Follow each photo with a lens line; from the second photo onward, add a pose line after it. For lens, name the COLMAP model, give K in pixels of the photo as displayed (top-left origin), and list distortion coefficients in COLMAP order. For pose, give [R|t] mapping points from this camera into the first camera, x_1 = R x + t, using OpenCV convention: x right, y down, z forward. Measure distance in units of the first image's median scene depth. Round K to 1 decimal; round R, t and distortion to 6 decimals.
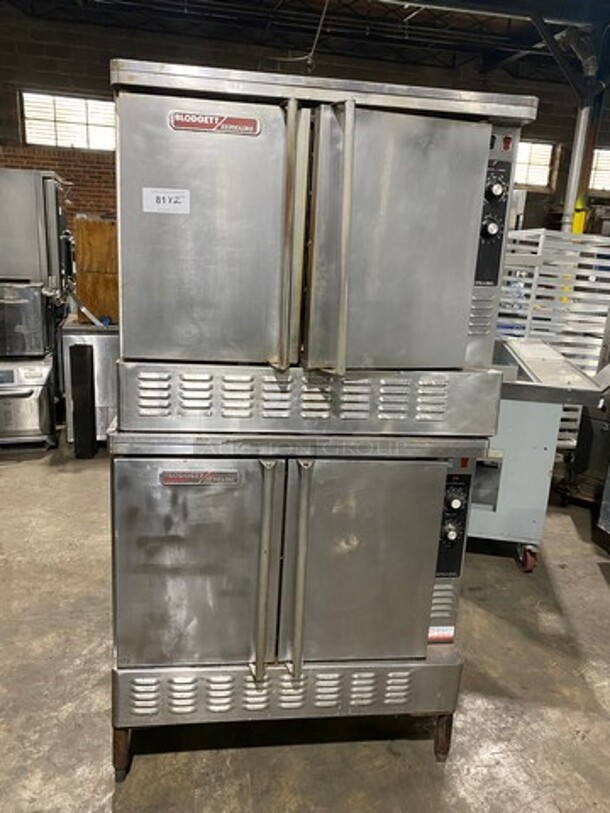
lens RADIAL K [[631.1, 0, 301.2], [0, 631.1, 404.6], [0, 0, 1]] dist [0.002197, 0.003422]
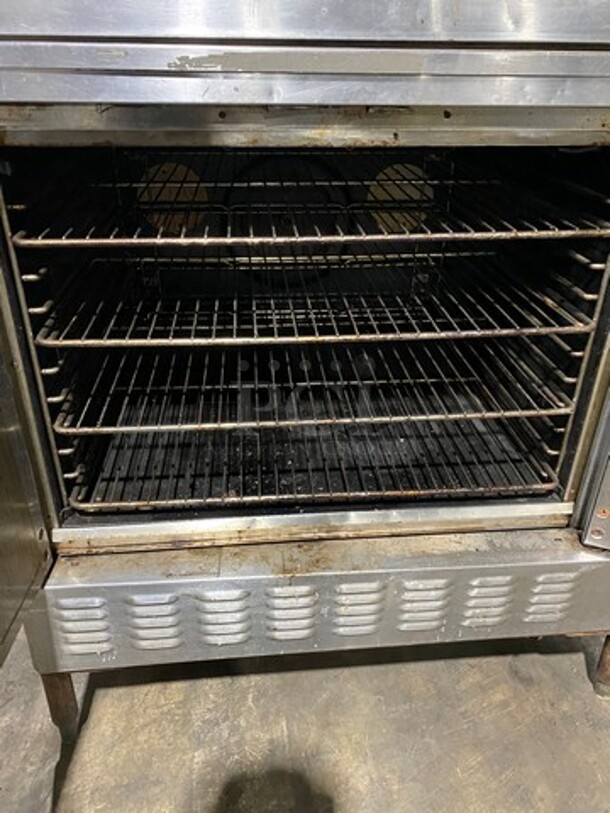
lens RADIAL K [[631.1, 0, 301.2], [0, 631.1, 404.6], [0, 0, 1]] dist [0.002197, 0.003422]
pose [[0.998235, -0.019251, -0.056187, -0.028231], [0.033936, 0.961254, 0.273568, 0.133713], [0.048744, -0.274992, 0.960210, 0.515788]]
